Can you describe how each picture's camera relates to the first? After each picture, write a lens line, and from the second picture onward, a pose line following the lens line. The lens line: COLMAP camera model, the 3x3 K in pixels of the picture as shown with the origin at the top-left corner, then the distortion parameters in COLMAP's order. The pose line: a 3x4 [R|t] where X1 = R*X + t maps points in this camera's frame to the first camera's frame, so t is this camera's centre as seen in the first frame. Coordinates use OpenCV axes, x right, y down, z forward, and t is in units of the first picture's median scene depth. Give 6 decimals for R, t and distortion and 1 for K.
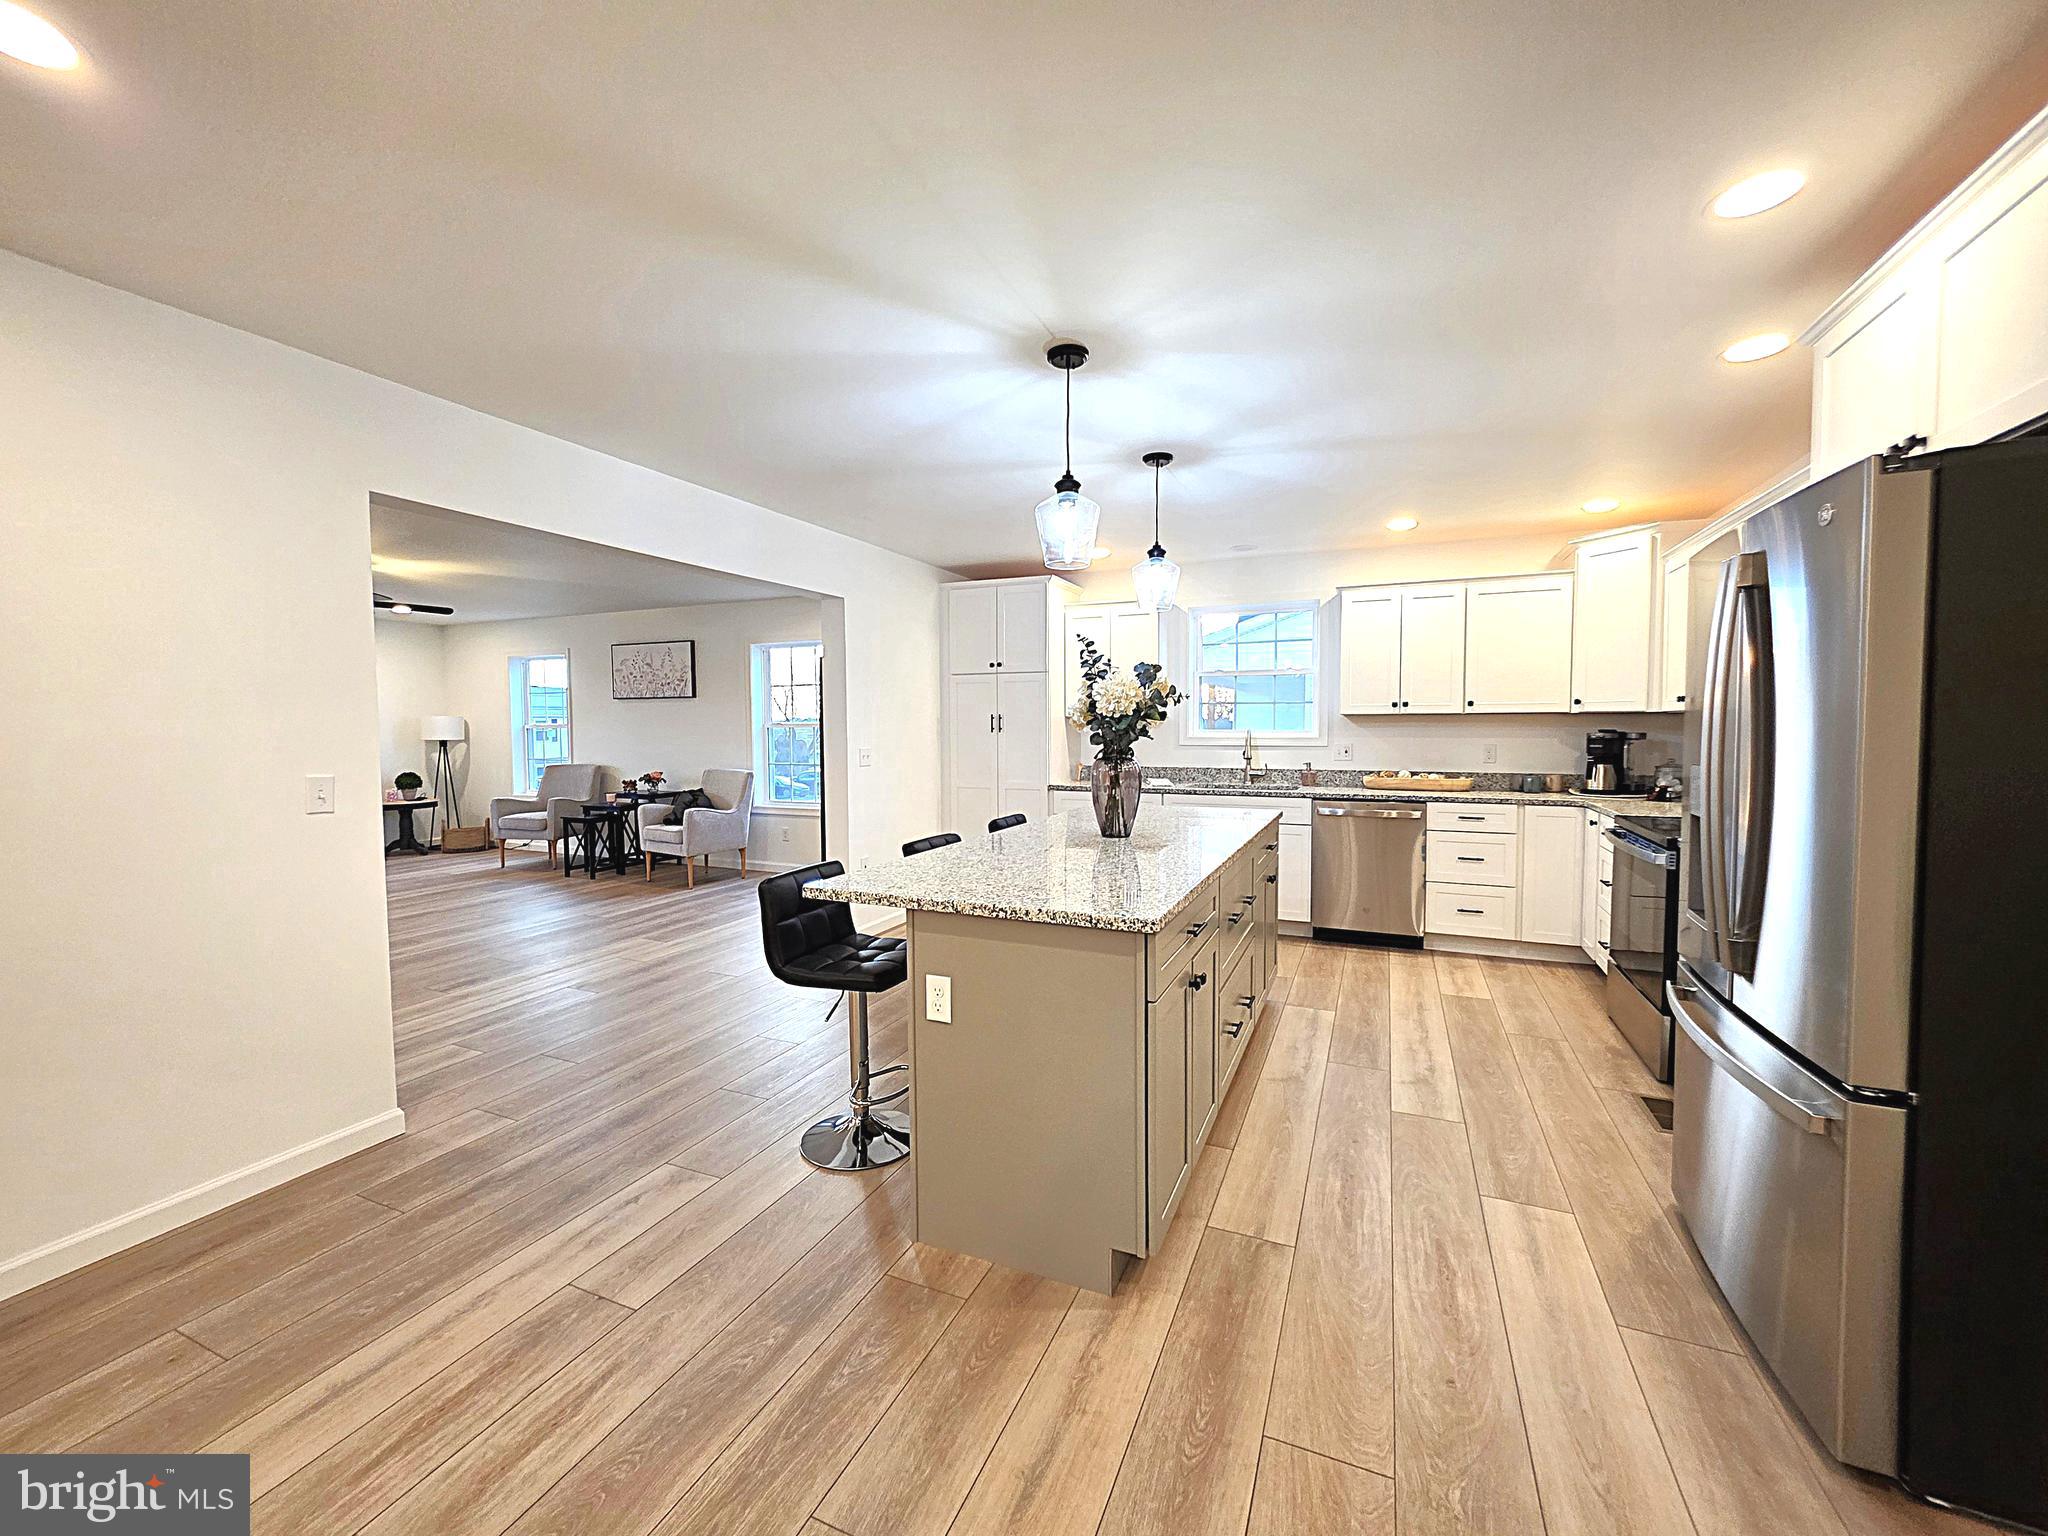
lens RADIAL K [[810.5, 0, 1029.5], [0, 810.5, 760.8], [0, 0, 1]] dist [0.000684, -0.000282]
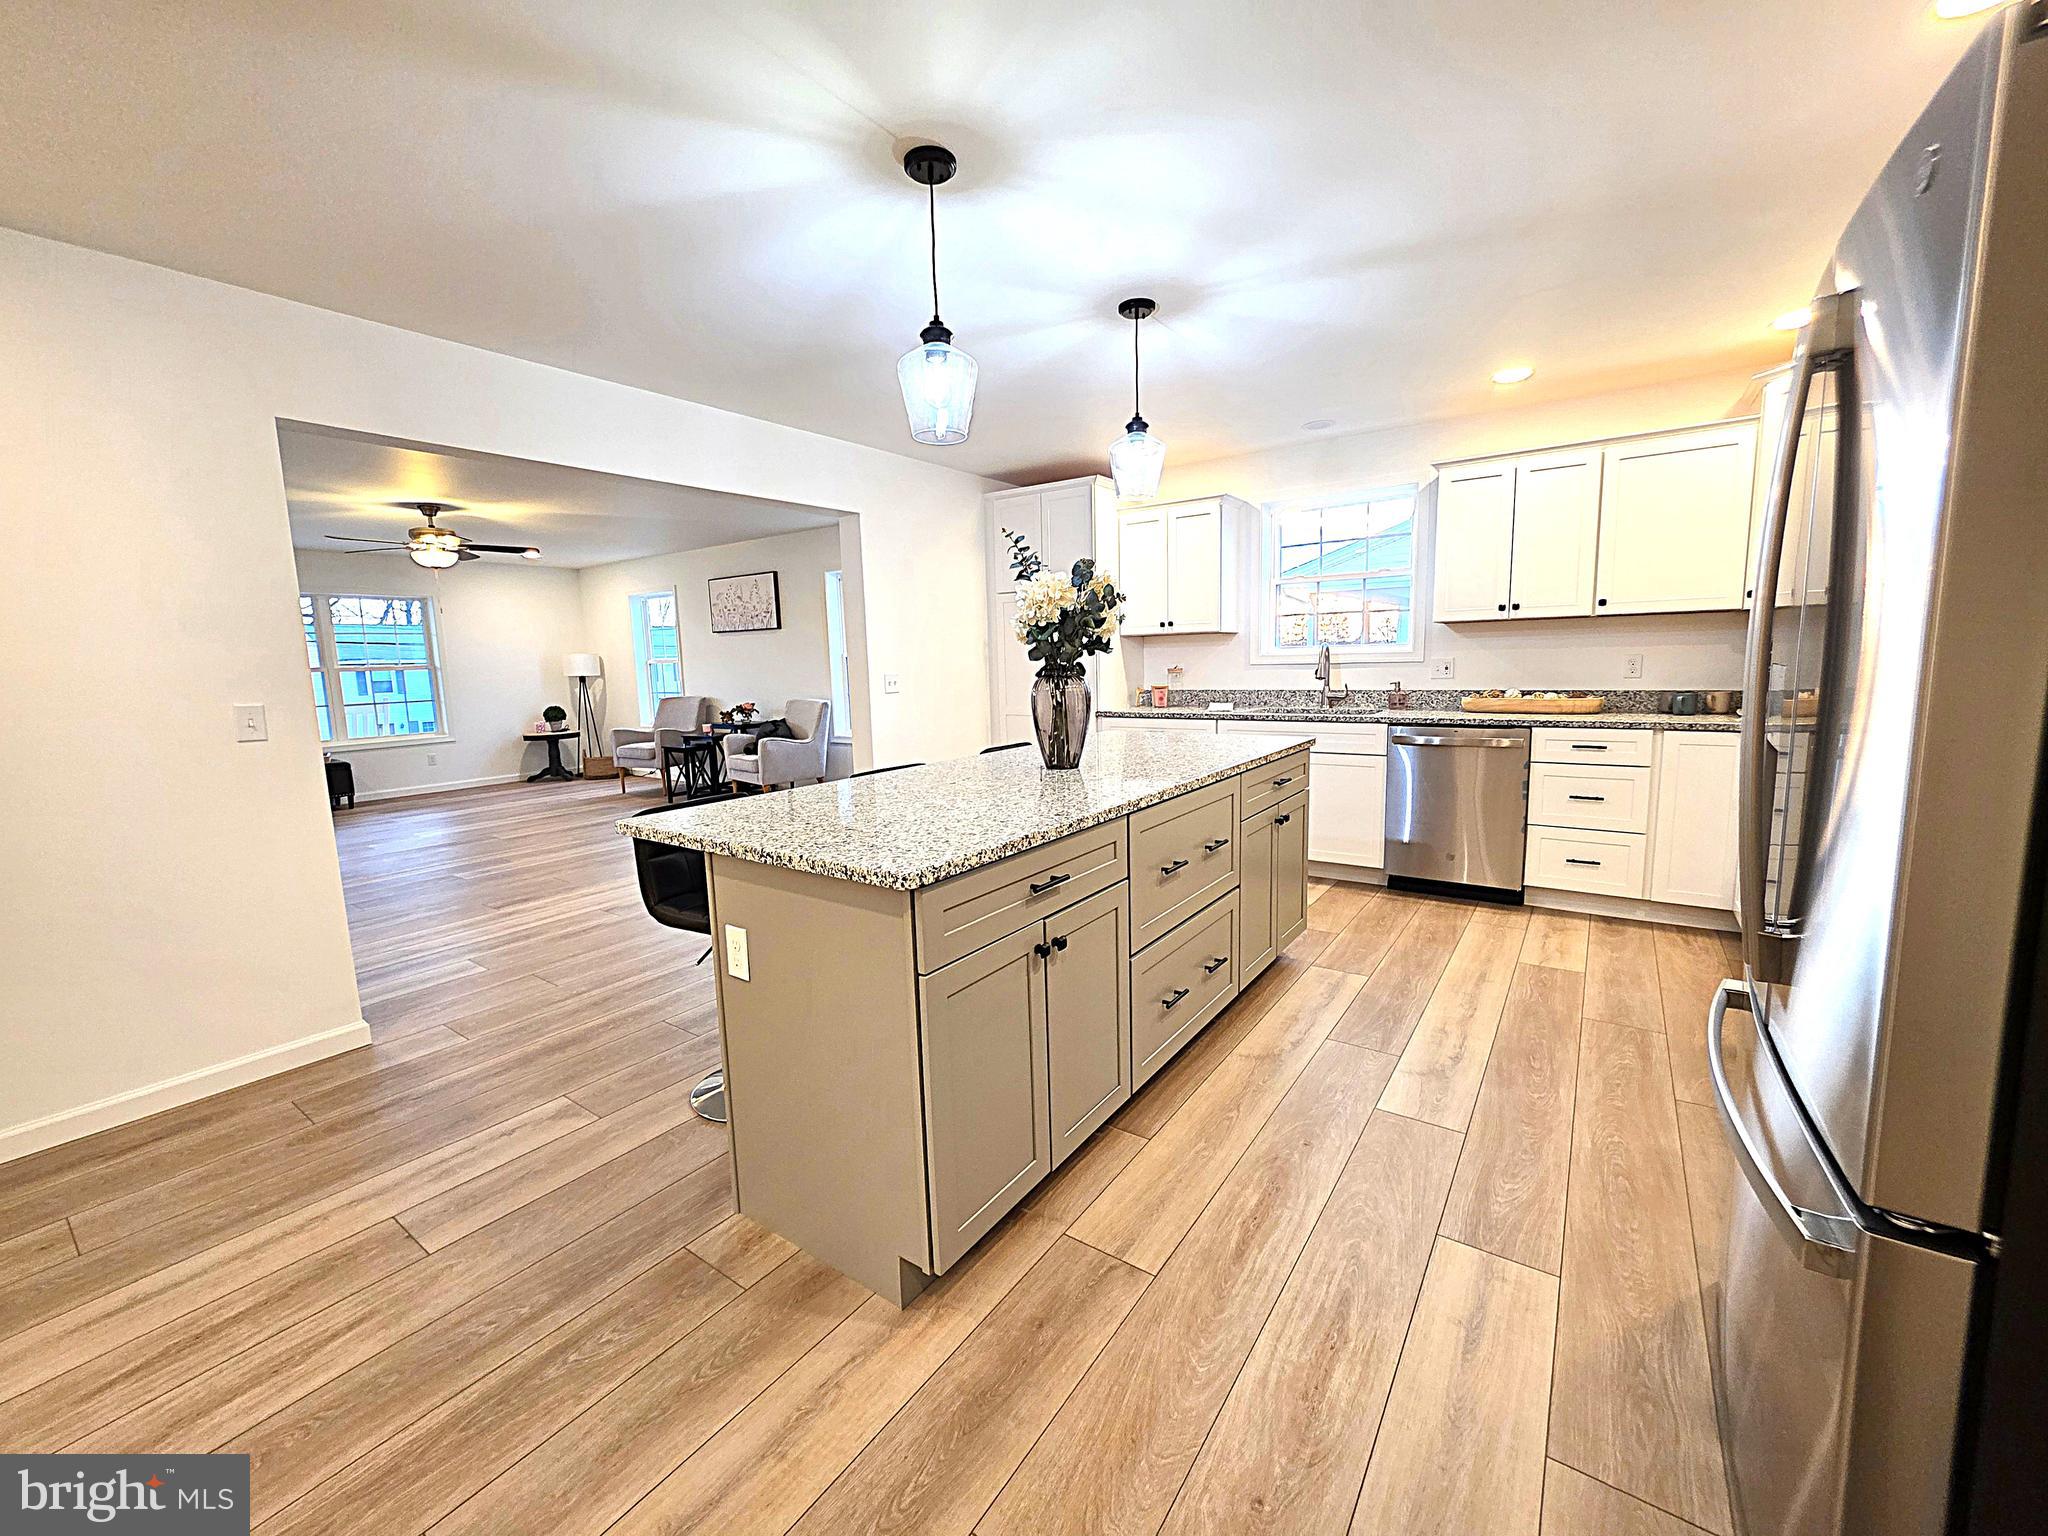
lens RADIAL K [[811.5, 0, 1027.4], [0, 811.5, 763.5], [0, 0, 1]] dist [-0.000325, 0.000358]
pose [[0.978547, 0.004121, -0.205981, 0.203098], [0.014216, 0.996066, 0.087467, 0.010859], [0.205531, -0.088519, 0.974639, 0.128209]]
